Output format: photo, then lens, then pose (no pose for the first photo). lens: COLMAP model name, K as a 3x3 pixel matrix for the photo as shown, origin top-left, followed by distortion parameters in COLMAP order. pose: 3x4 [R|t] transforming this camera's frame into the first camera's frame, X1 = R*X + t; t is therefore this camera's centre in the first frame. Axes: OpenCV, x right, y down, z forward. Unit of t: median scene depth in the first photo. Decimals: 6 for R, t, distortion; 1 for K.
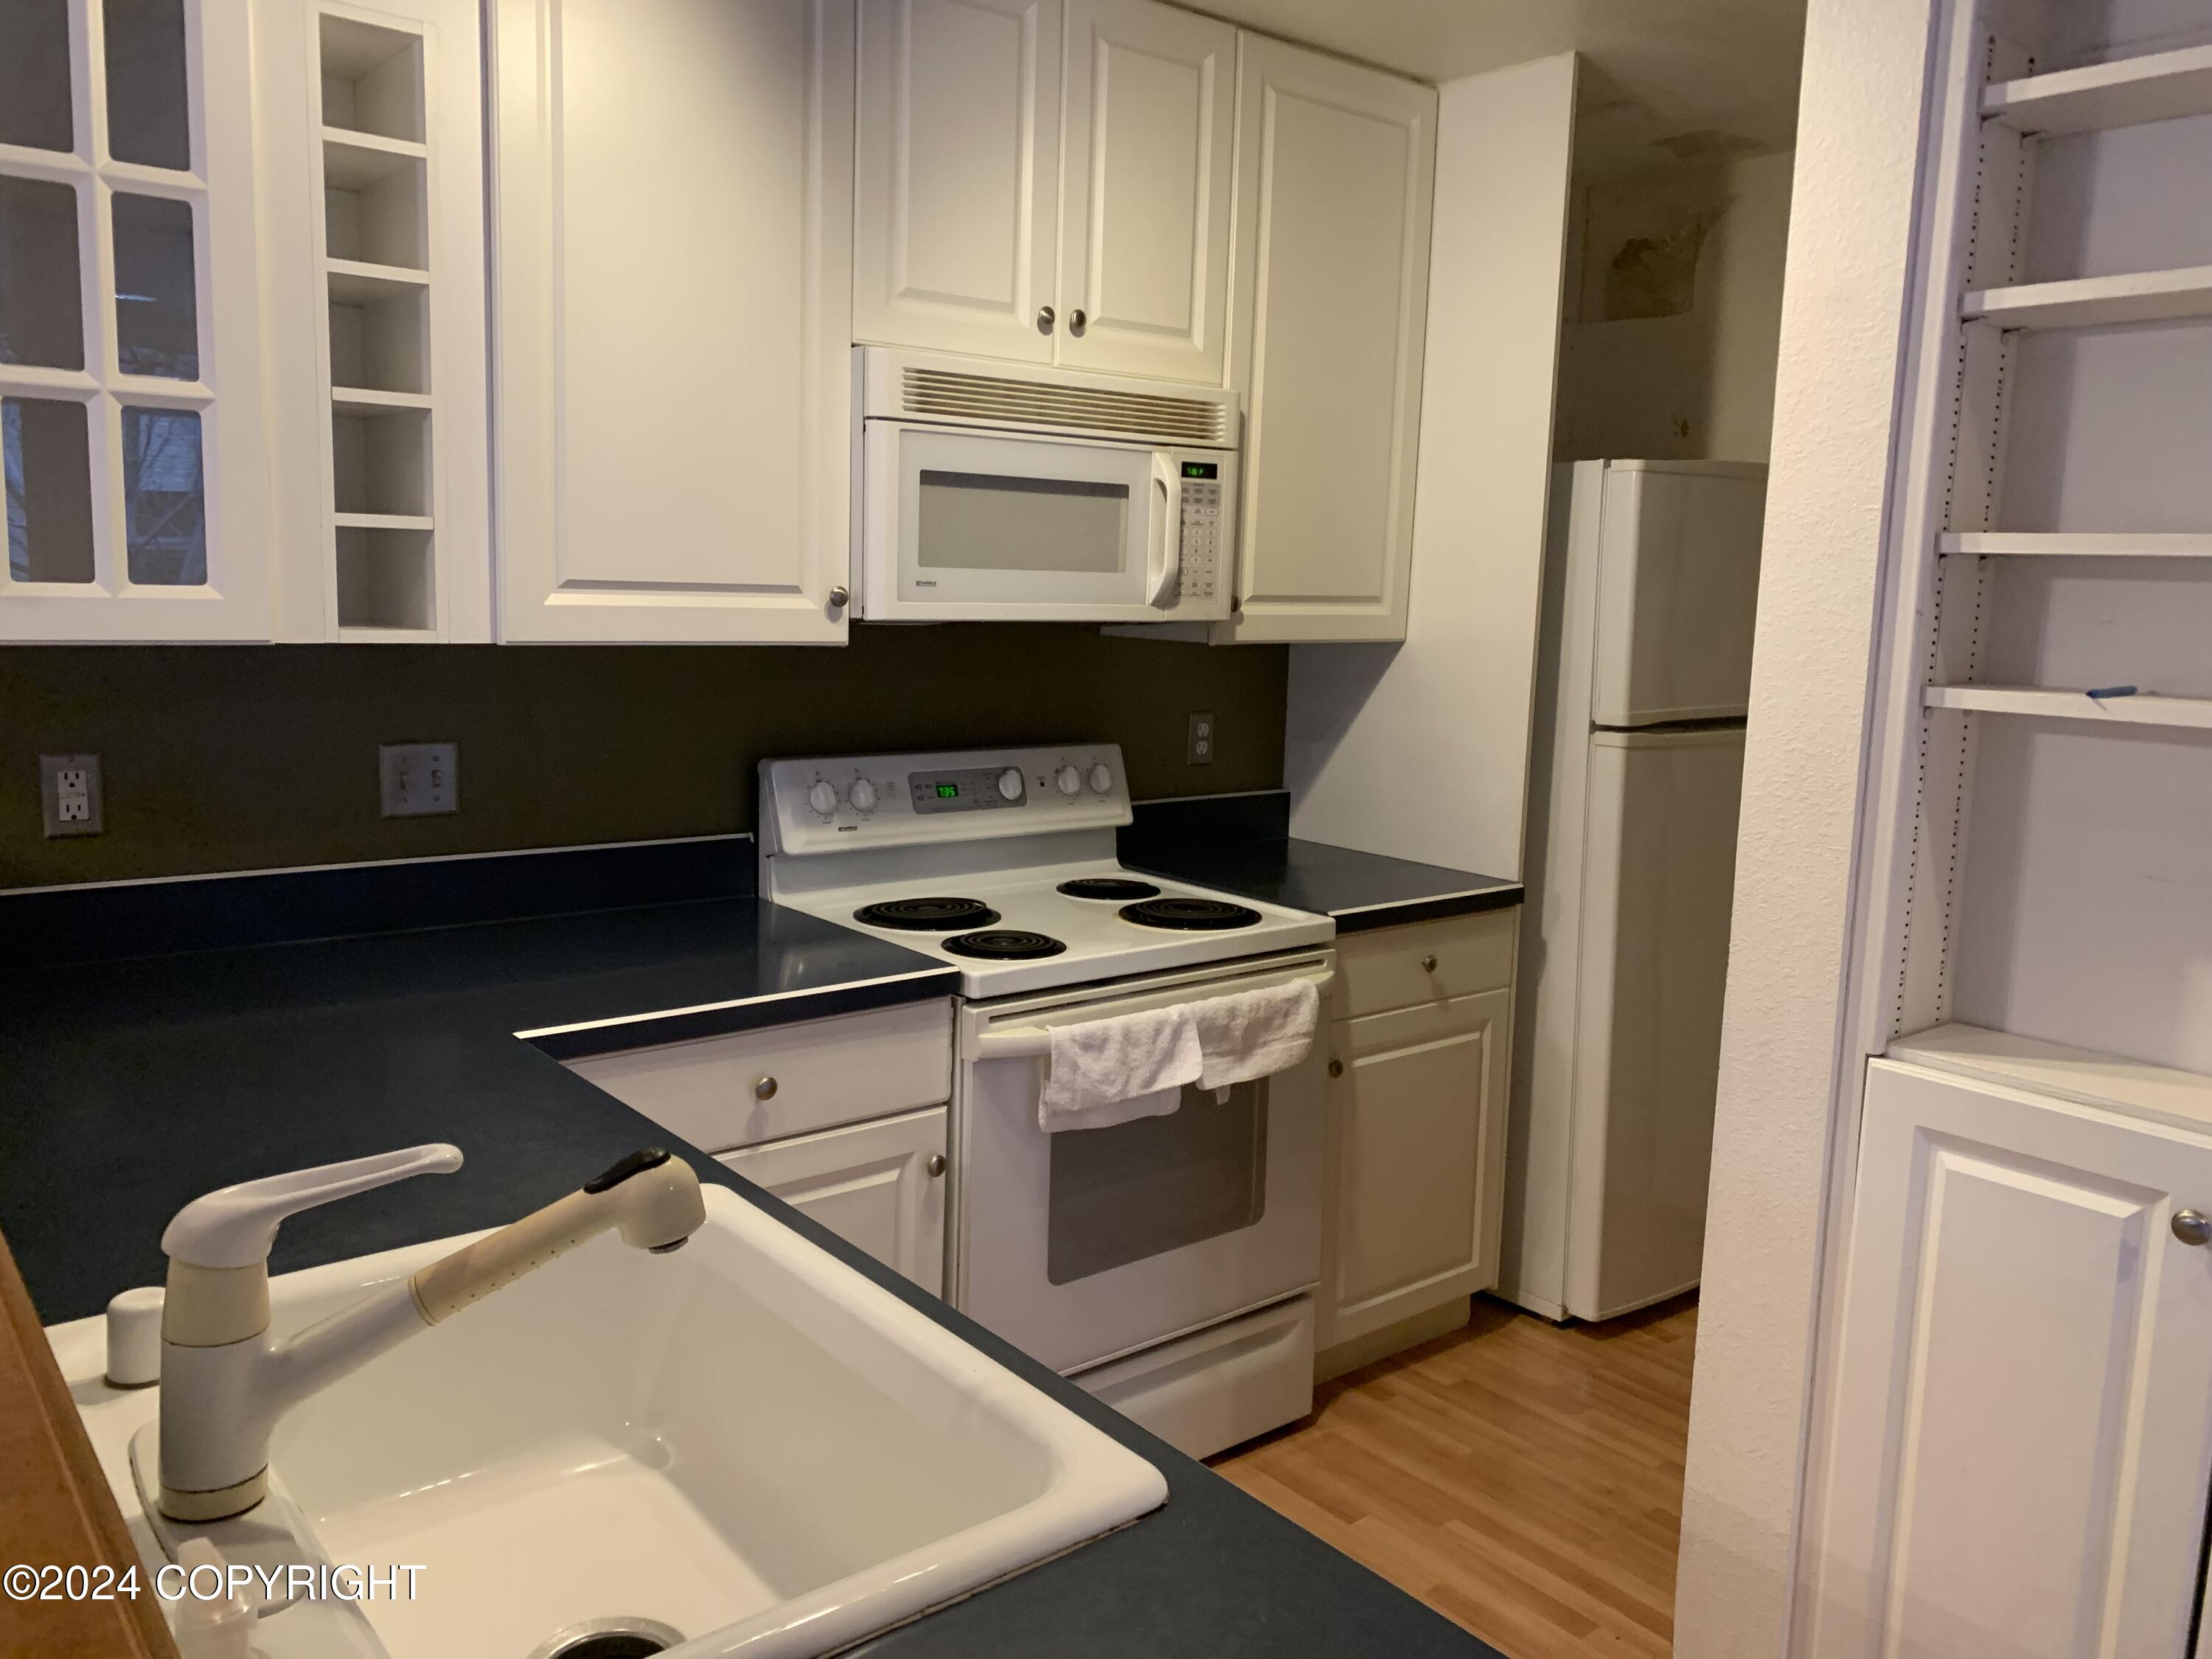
lens RADIAL K [[1682.9, 0, 1081.5], [0, 1682.9, 818.6], [0, 0, 1]] dist [0.082618, -0.113658]
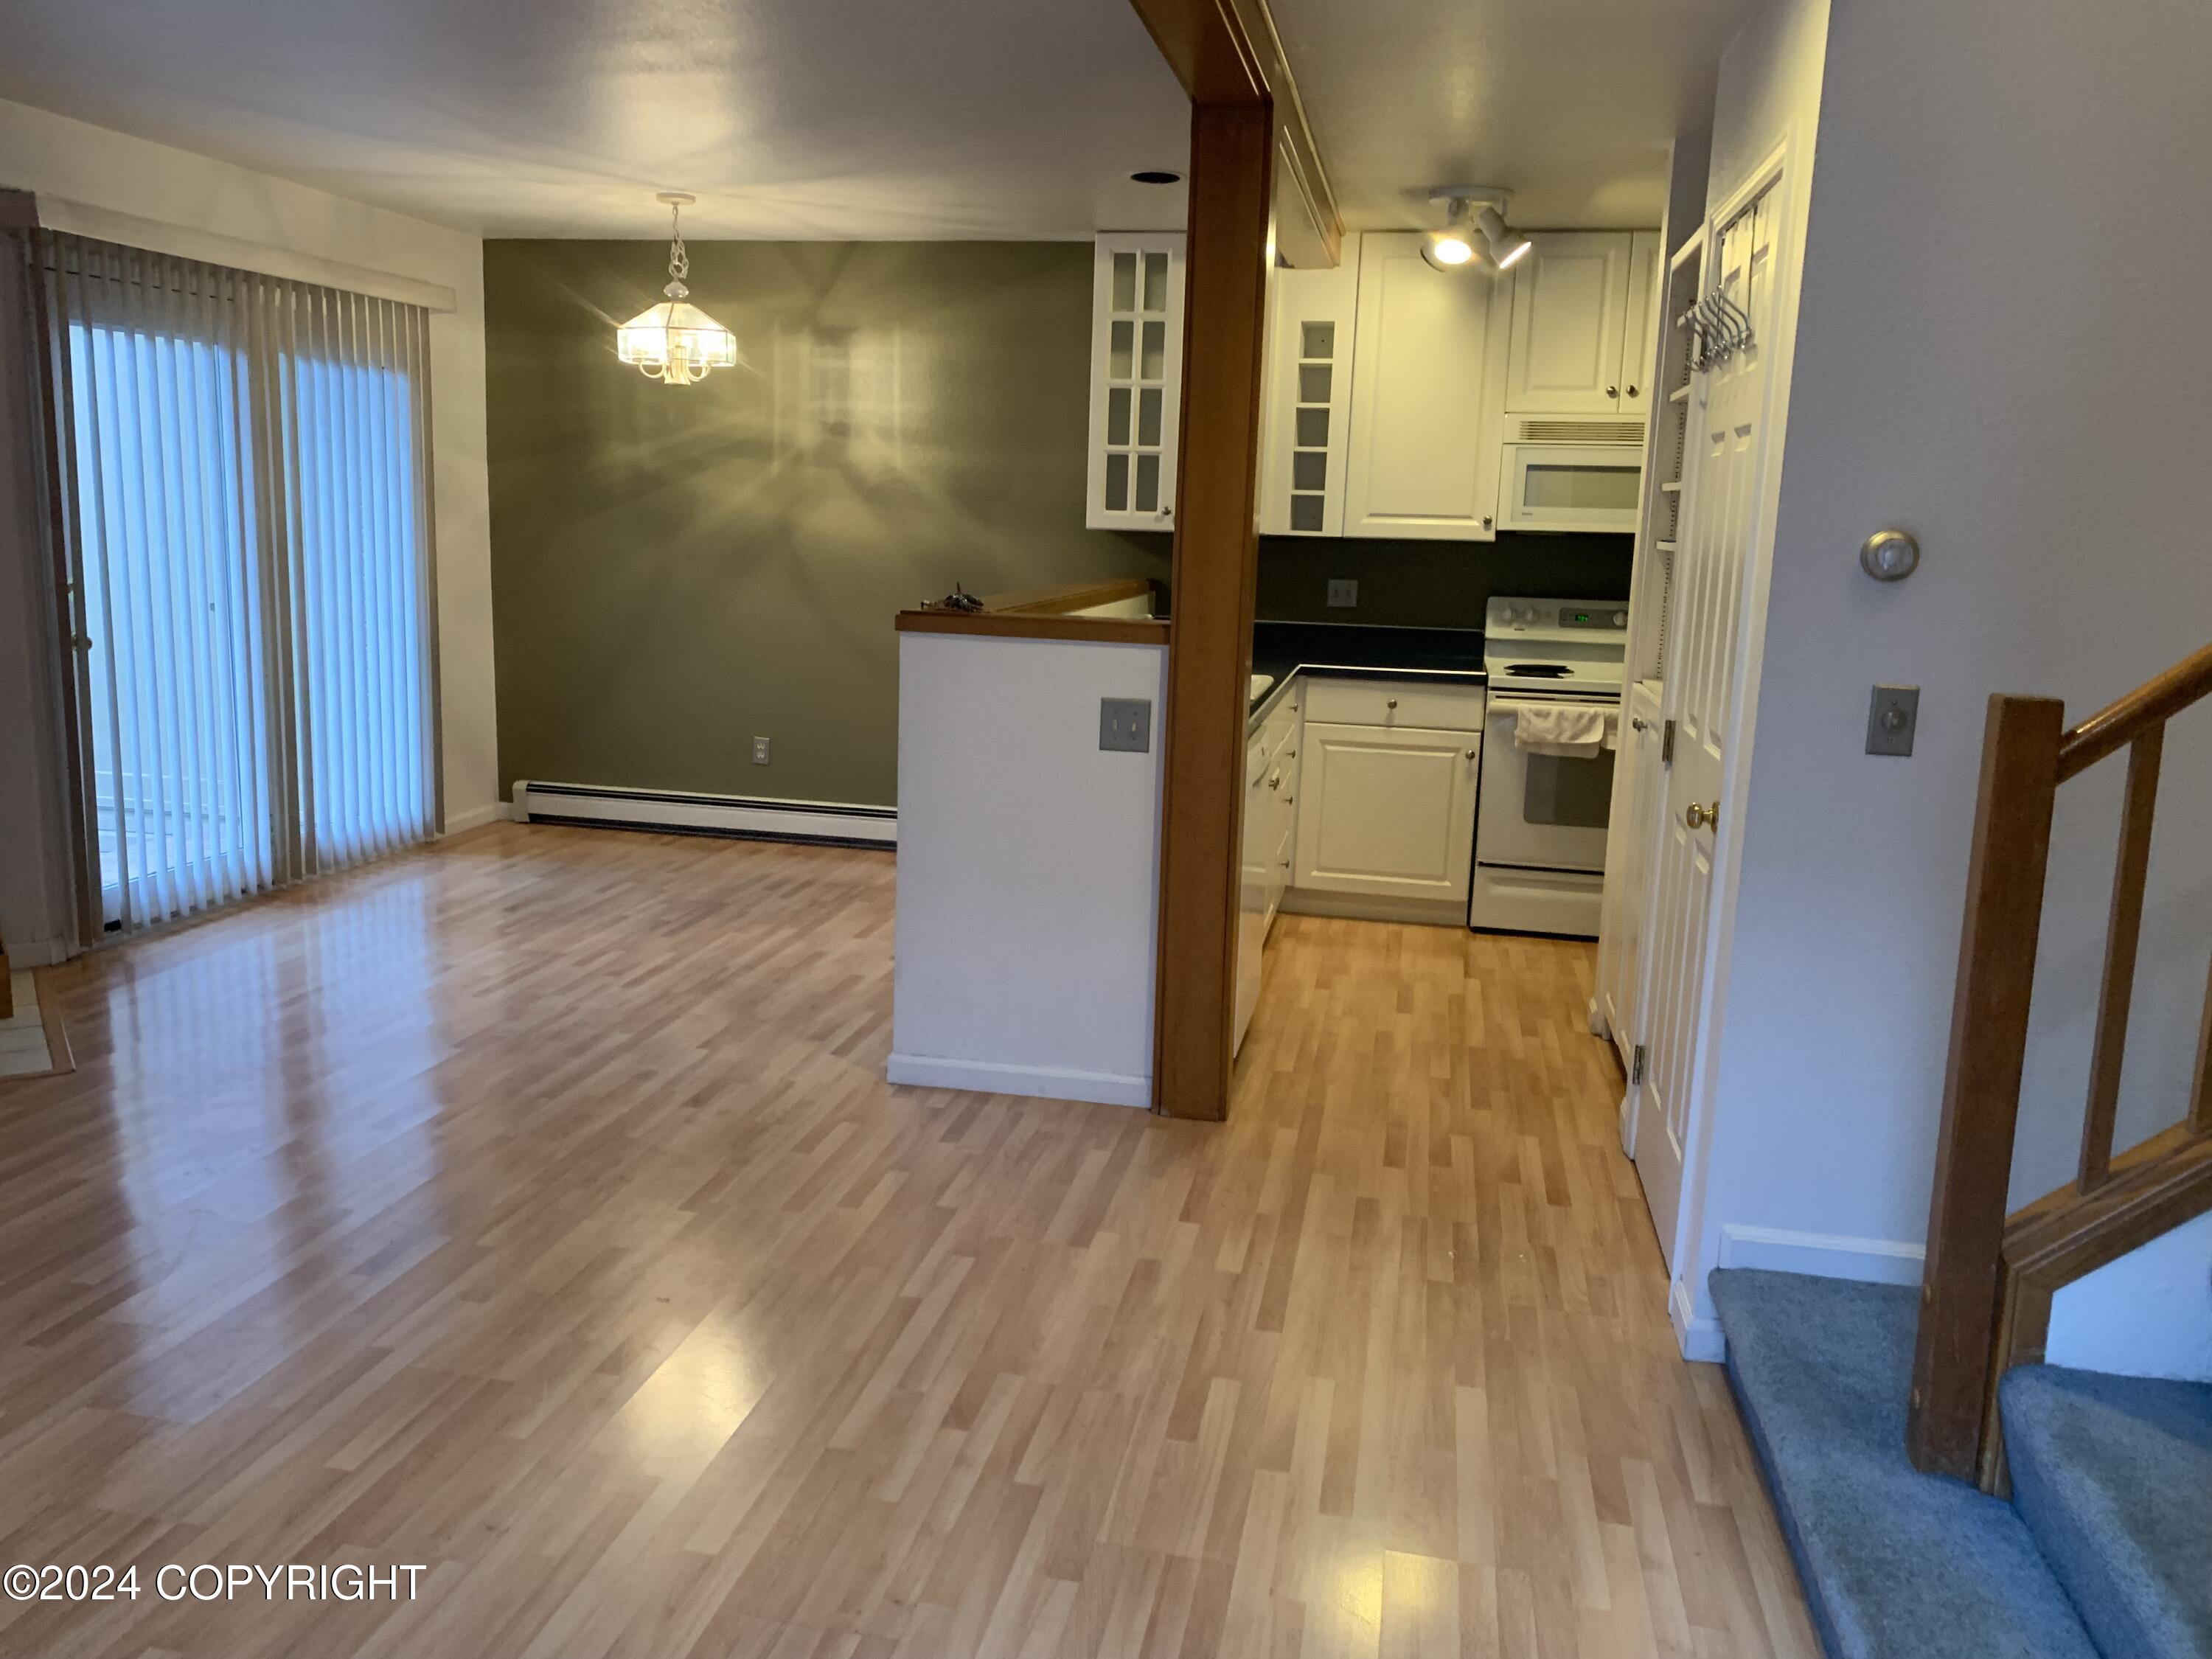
lens RADIAL K [[1682.9, 0, 1081.5], [0, 1682.9, 818.6], [0, 0, 1]] dist [0.082618, -0.113658]
pose [[0.635616, 0.128952, -0.761159, 1.358400], [-0.120283, 0.990452, 0.067355, 0.191212], [0.762577, 0.048743, 0.645058, -0.942153]]
